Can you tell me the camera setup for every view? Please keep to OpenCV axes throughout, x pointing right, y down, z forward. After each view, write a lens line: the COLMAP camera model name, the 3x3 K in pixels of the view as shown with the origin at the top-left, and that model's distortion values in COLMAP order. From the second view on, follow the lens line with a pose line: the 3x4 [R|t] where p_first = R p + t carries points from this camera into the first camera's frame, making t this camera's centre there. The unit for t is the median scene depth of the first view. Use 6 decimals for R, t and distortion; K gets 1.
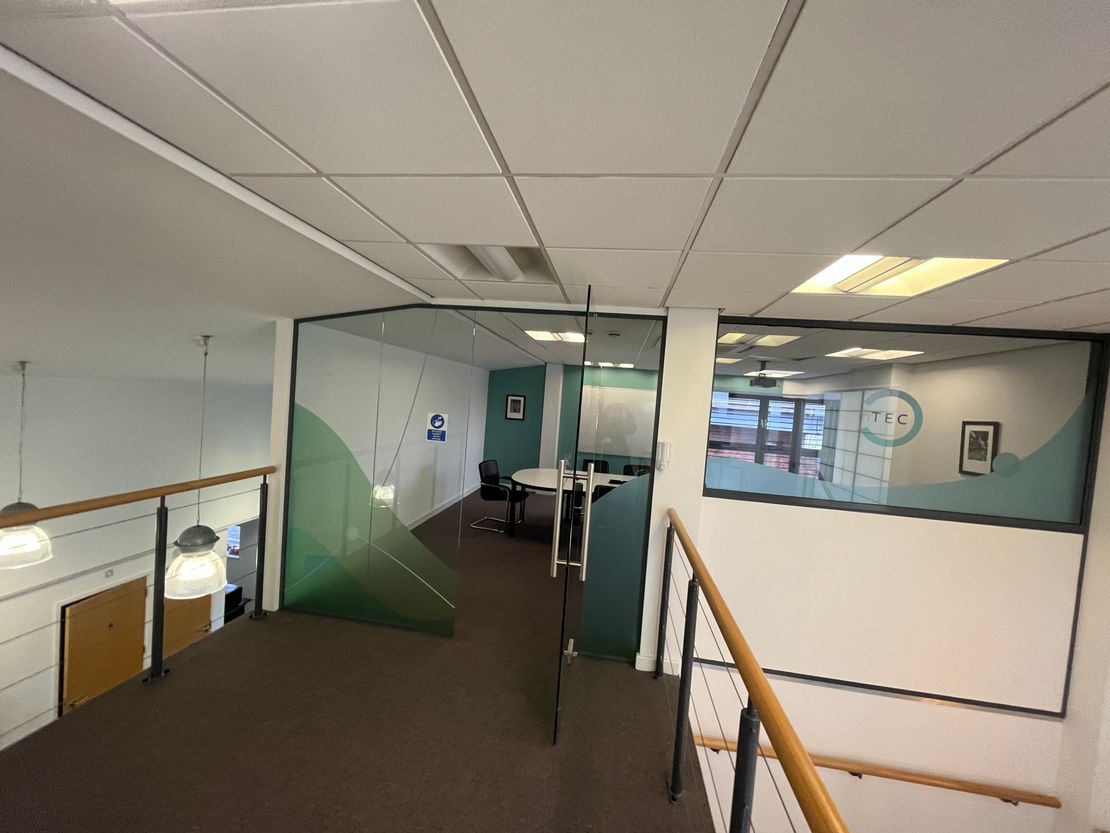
lens RADIAL K [[445.2, 0, 555.0], [0, 445.2, 416.5], [0, 0, 1]] dist [-0.002095, -0.000071]
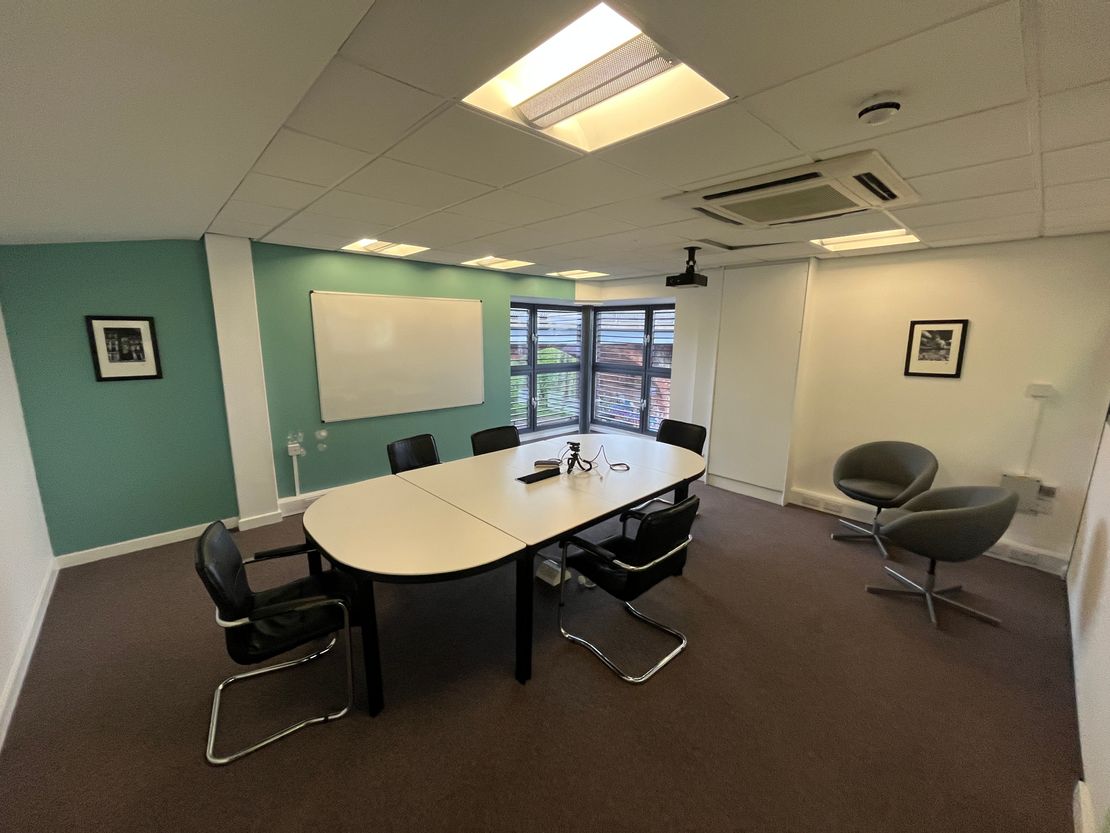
lens RADIAL K [[445.2, 0, 555.0], [0, 445.2, 416.5], [0, 0, 1]] dist [-0.002095, -0.000071]
pose [[0.637569, -0.207199, 0.742007, -0.318775], [0.065634, 0.974260, 0.215659, -0.045593], [-0.767592, -0.088797, 0.634758, 0.967016]]
